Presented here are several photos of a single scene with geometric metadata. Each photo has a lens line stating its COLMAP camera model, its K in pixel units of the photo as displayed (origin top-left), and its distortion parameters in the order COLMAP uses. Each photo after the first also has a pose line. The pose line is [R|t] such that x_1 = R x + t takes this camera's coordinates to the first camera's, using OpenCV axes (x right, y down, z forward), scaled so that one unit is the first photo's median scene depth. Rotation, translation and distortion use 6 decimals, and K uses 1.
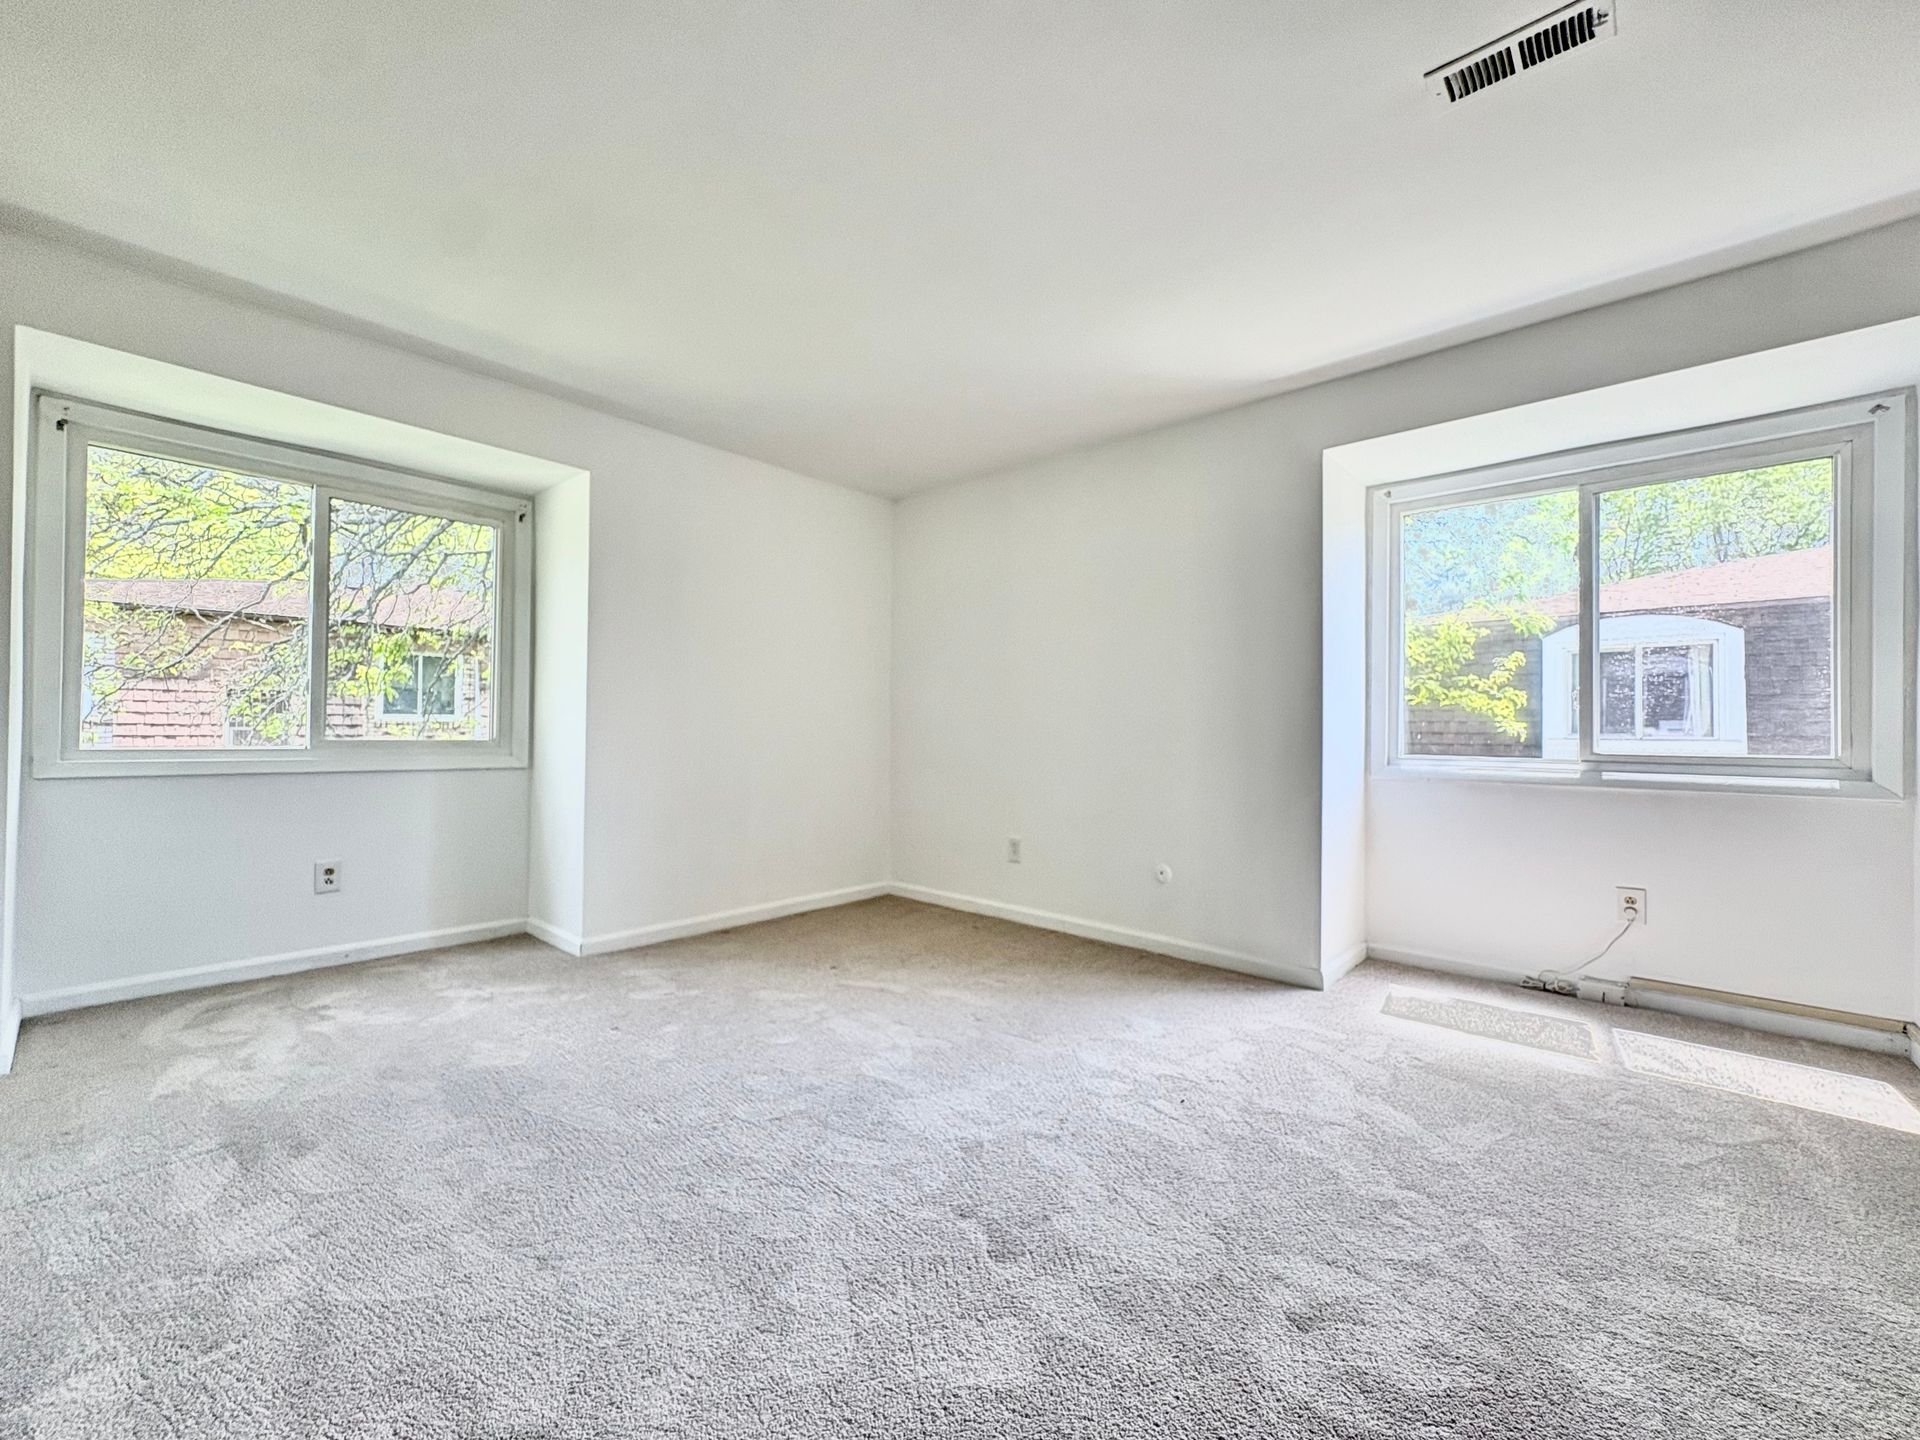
lens RADIAL K [[767.8, 0, 961.7], [0, 767.8, 725.5], [0, 0, 1]] dist [0.000852, 0.000157]
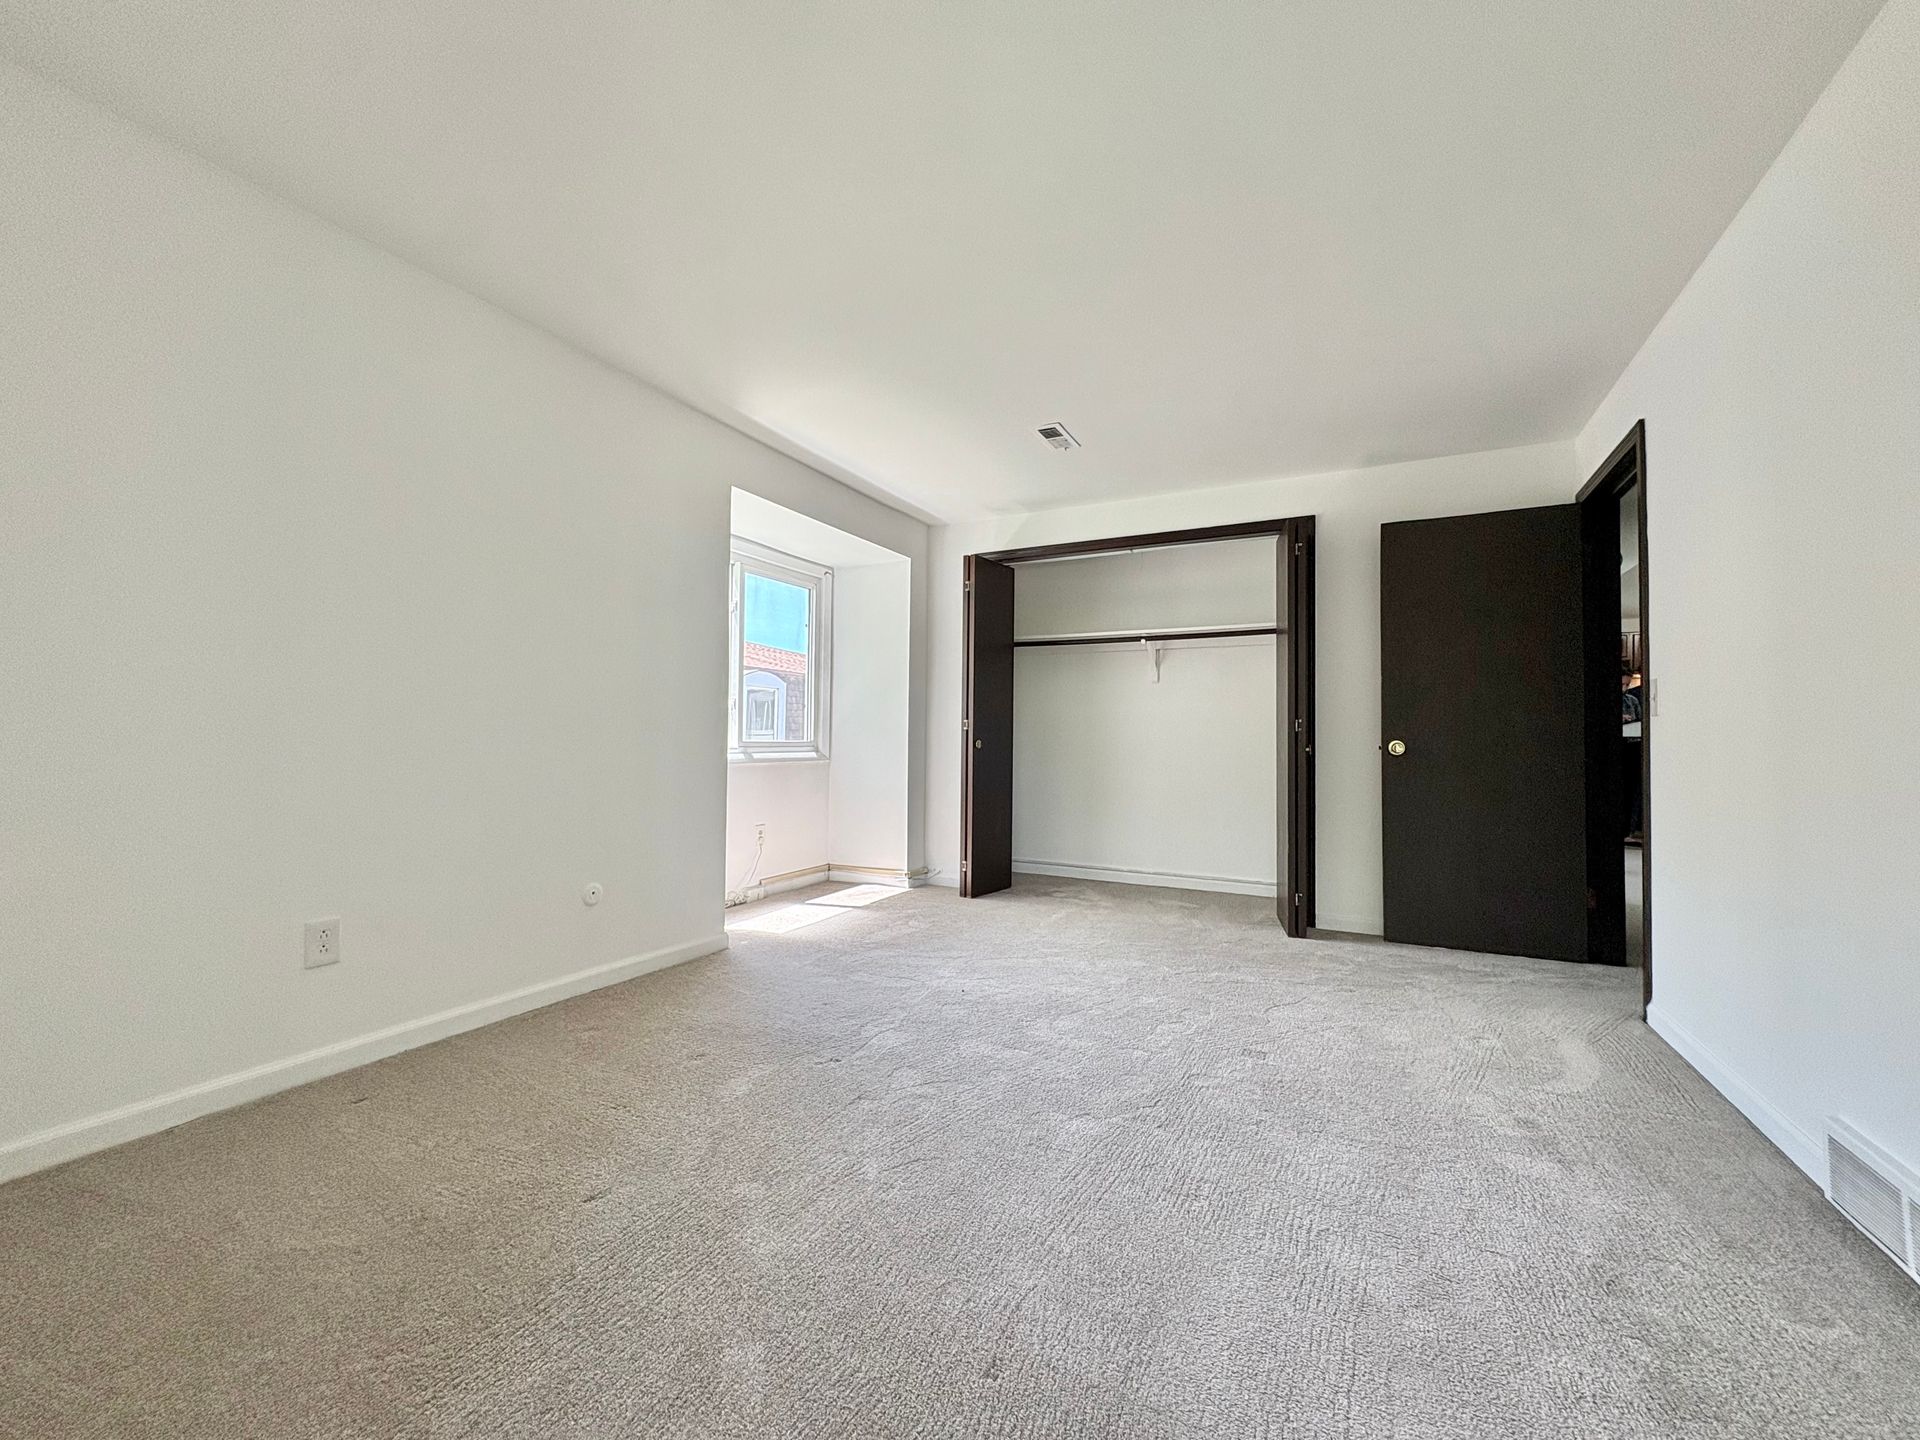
lens RADIAL K [[767.8, 0, 961.9], [0, 767.8, 718.1], [0, 0, 1]] dist [0.000852, 0.000157]
pose [[-0.246899, 0.014548, 0.968932, -0.771276], [-0.014332, 0.999723, -0.018662, 0.012469], [-0.968935, -0.018495, -0.246623, 0.969605]]
